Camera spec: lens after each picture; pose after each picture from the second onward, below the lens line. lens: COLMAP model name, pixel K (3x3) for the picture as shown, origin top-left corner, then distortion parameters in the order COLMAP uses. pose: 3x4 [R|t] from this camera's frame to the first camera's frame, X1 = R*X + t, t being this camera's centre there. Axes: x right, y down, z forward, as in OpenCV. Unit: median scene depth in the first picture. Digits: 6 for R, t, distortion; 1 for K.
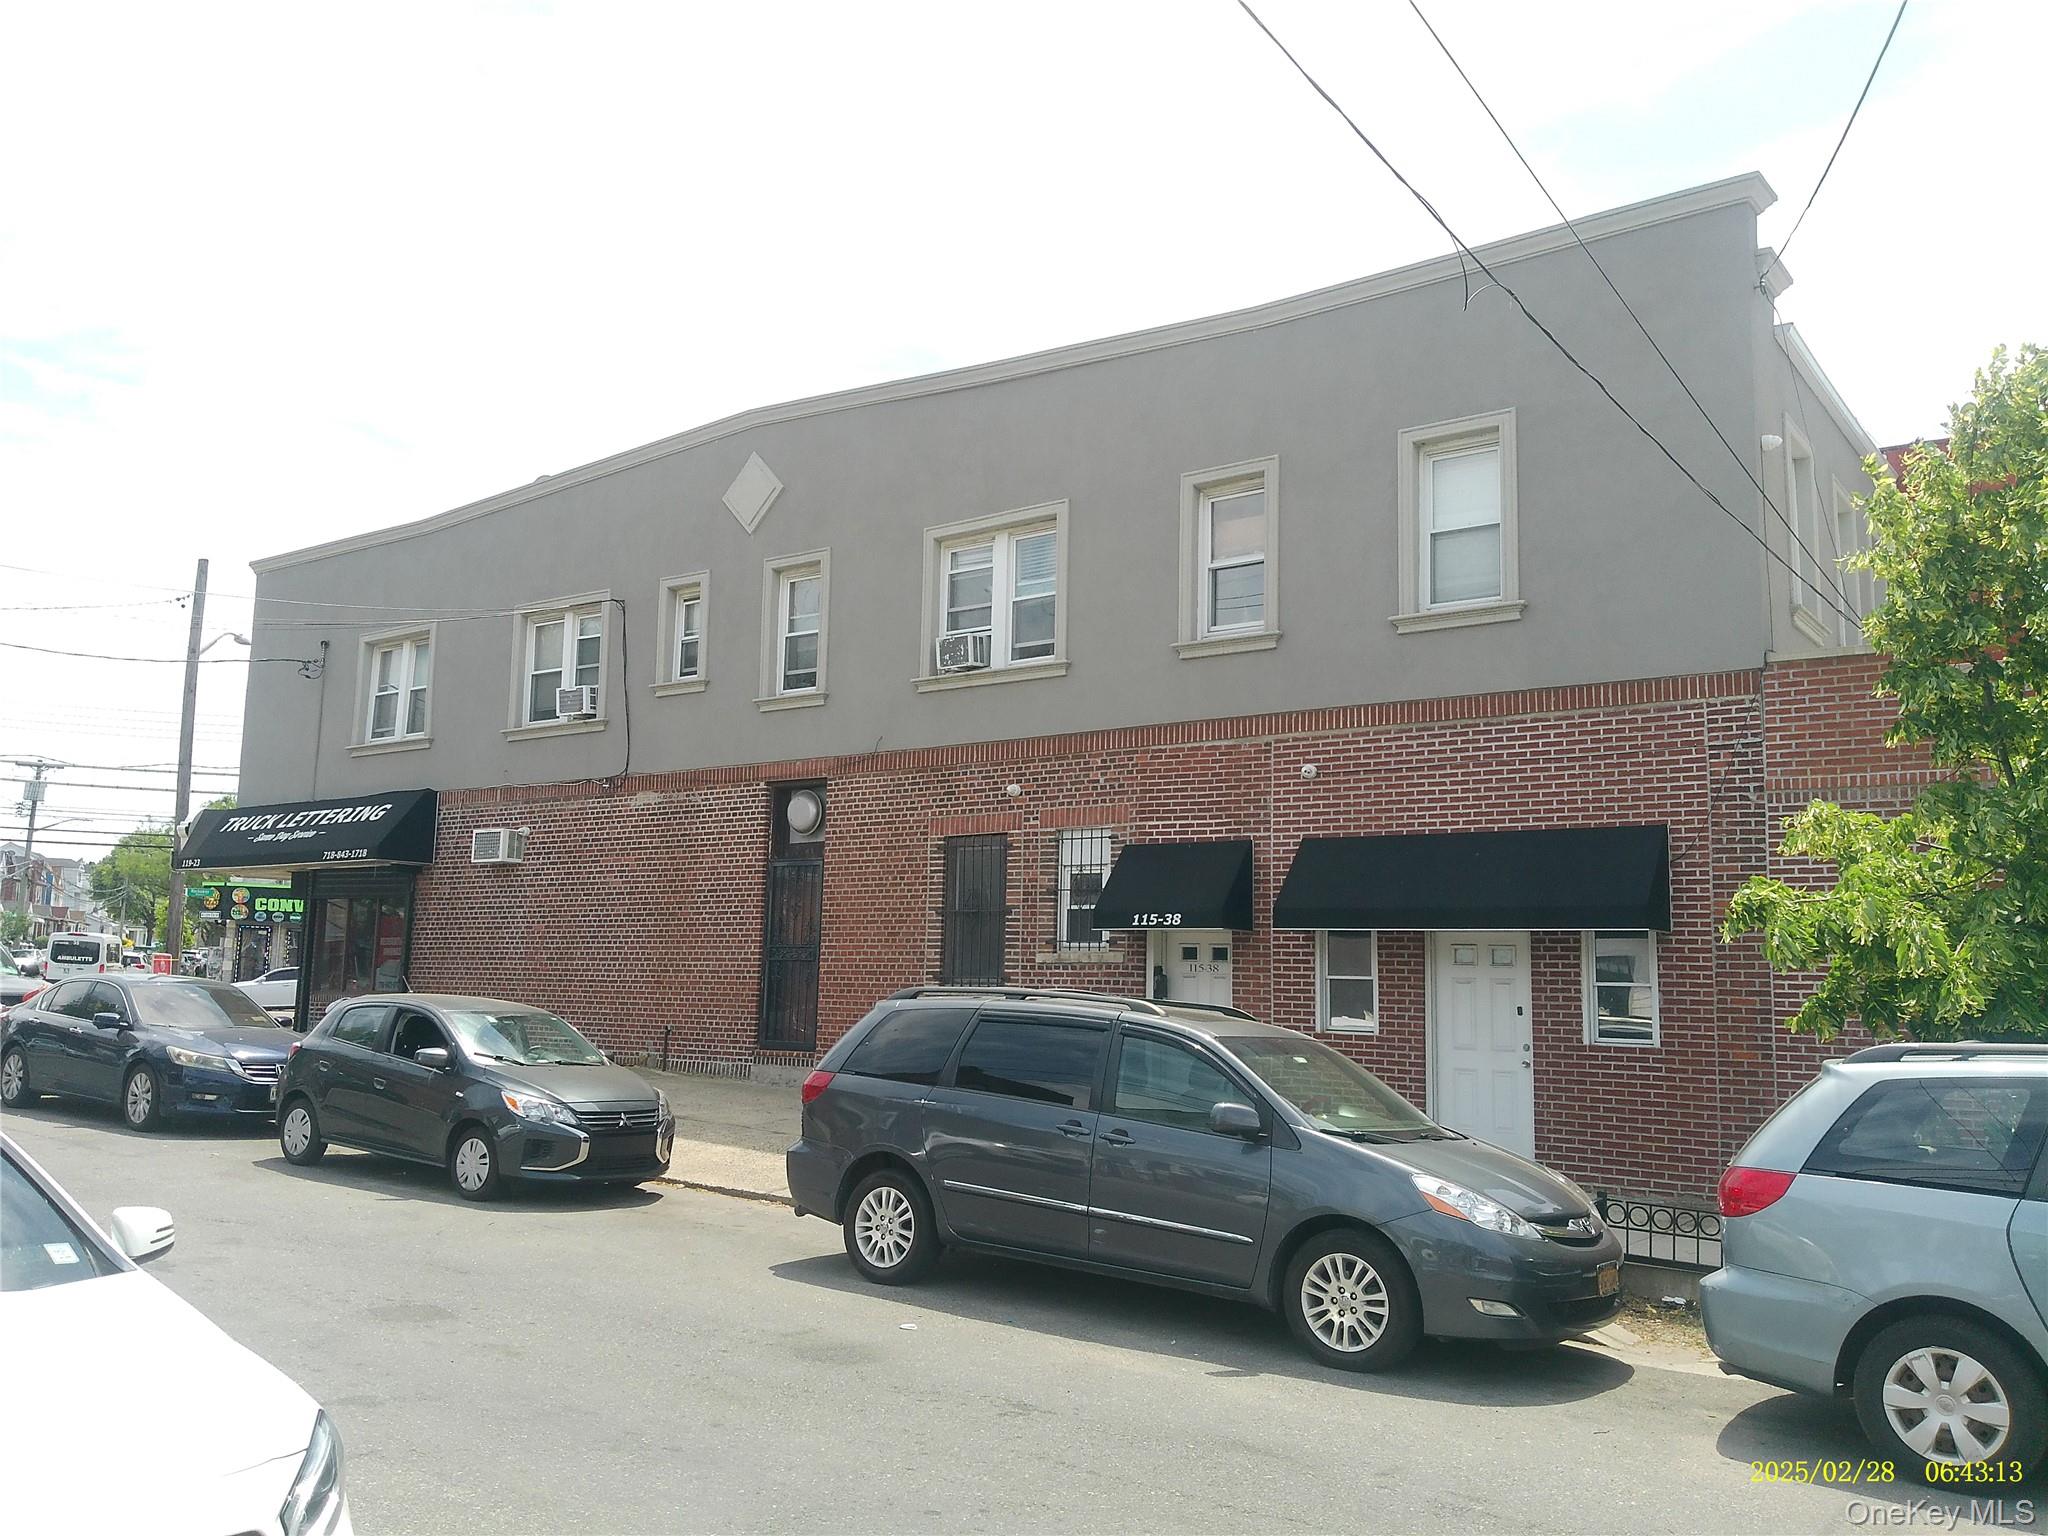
lens RADIAL K [[1565.9, 0, 1024.0], [0, 1565.9, 768.0], [0, 0, 1]] dist [0.052435, -0.074351]
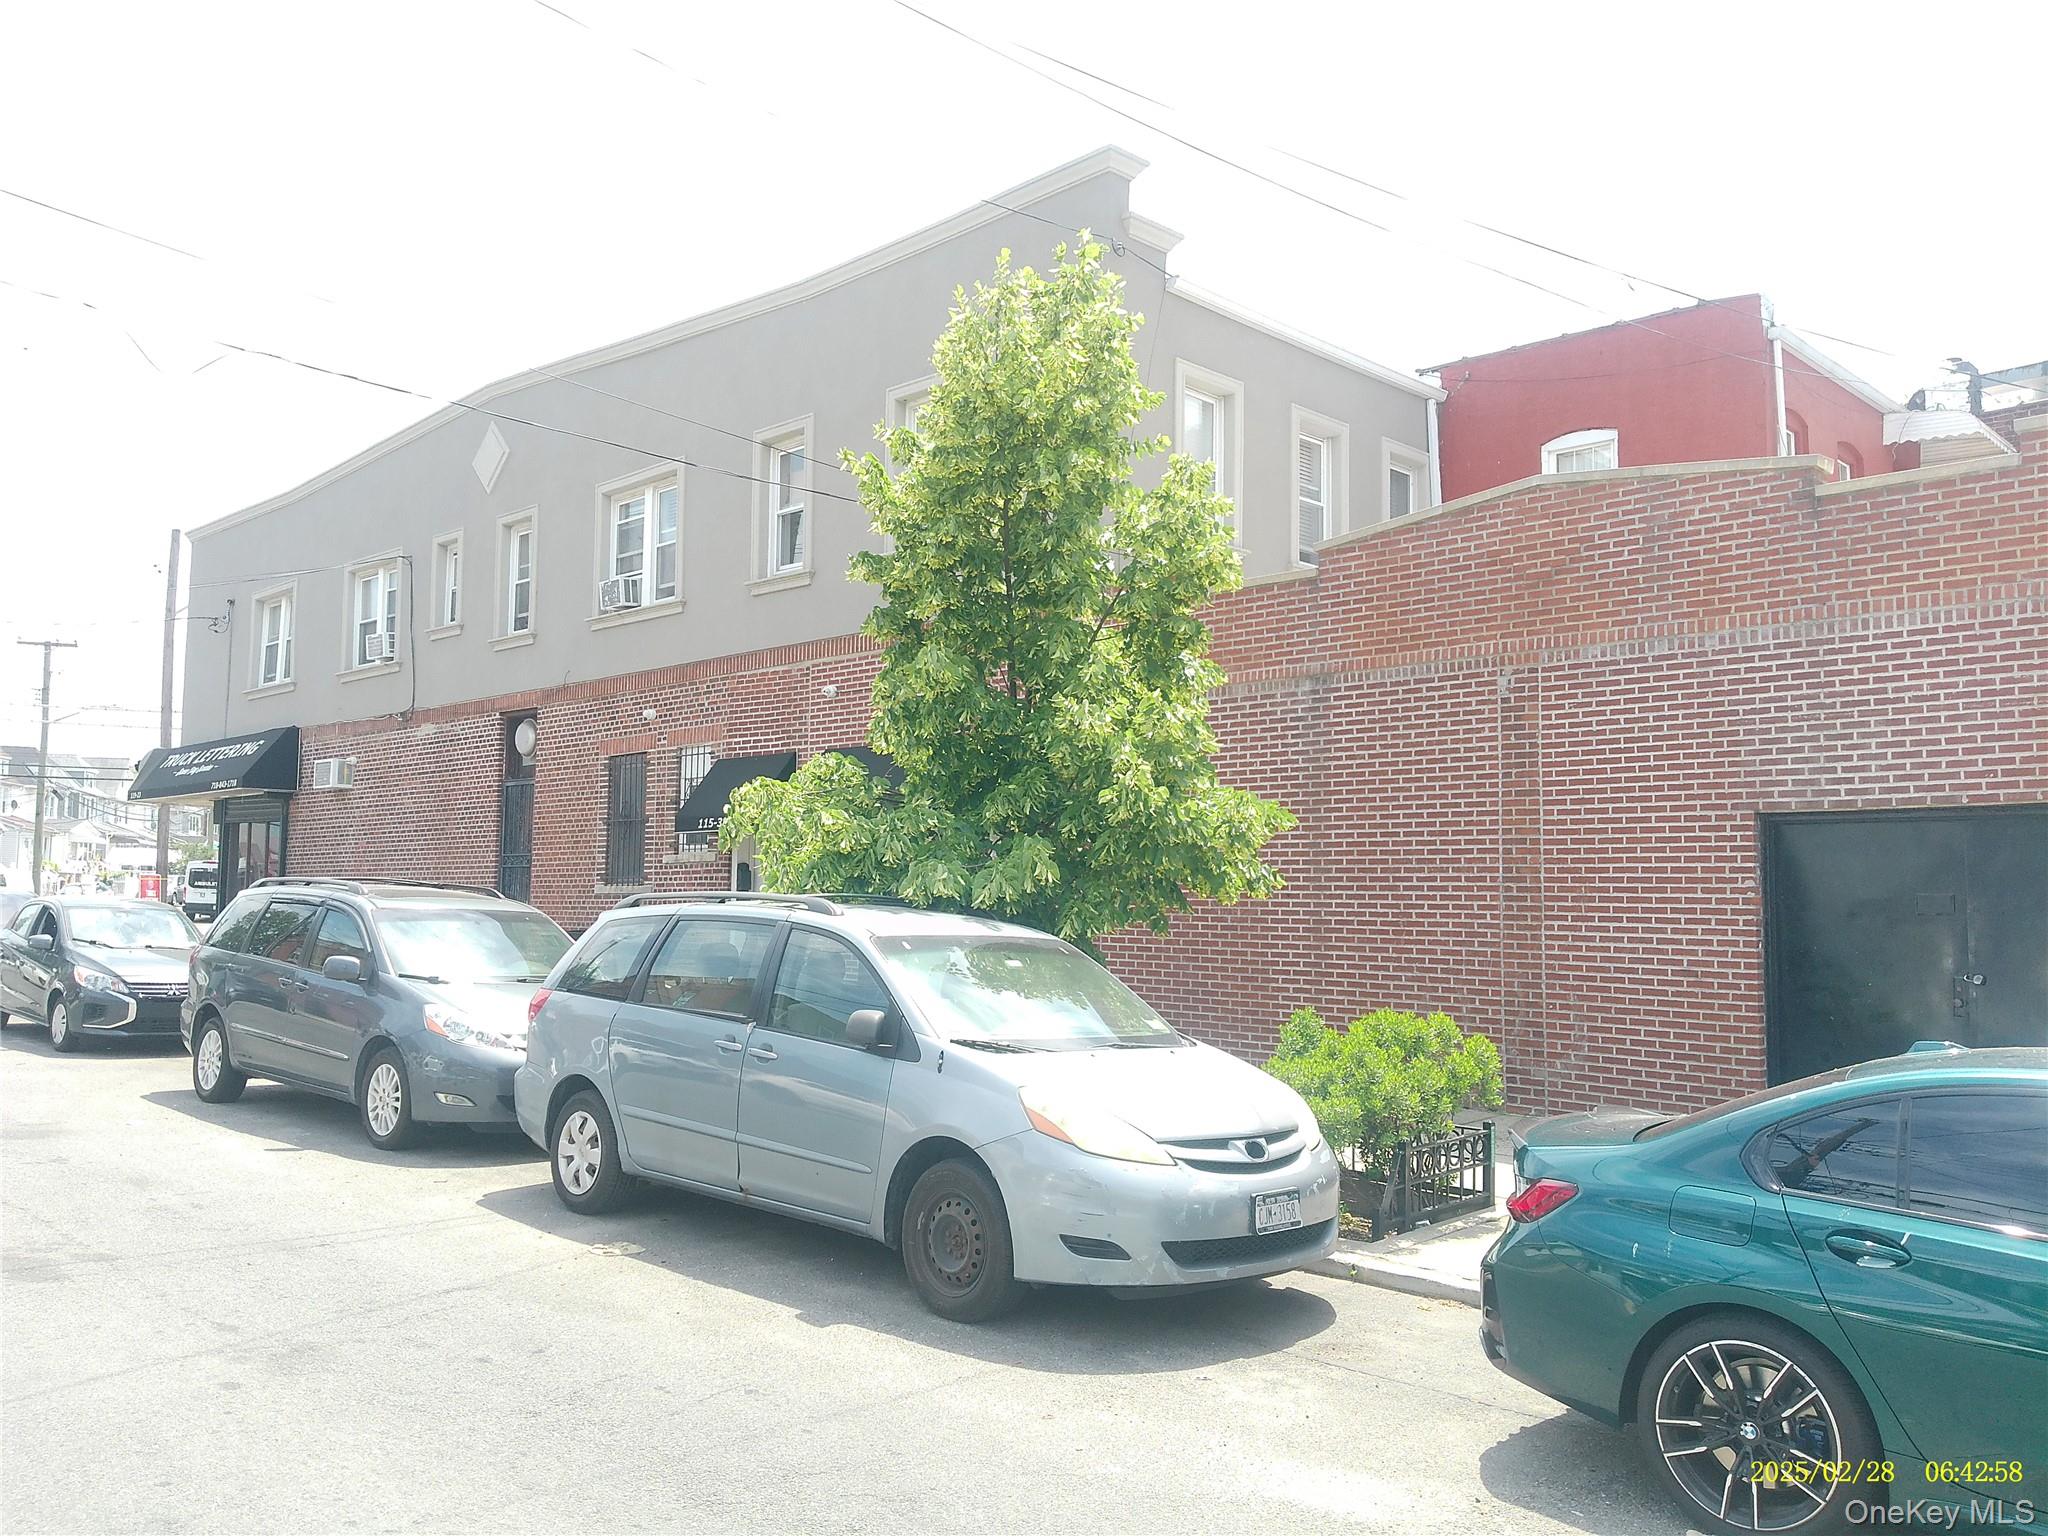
lens RADIAL K [[1565.9, 0, 1024.0], [0, 1565.9, 768.0], [0, 0, 1]] dist [0.052435, -0.074351]
pose [[0.991388, -0.025336, -0.128482, 0.394956], [0.031913, 0.998270, 0.049391, 0.005185], [0.127008, -0.053066, 0.990481, -0.100313]]
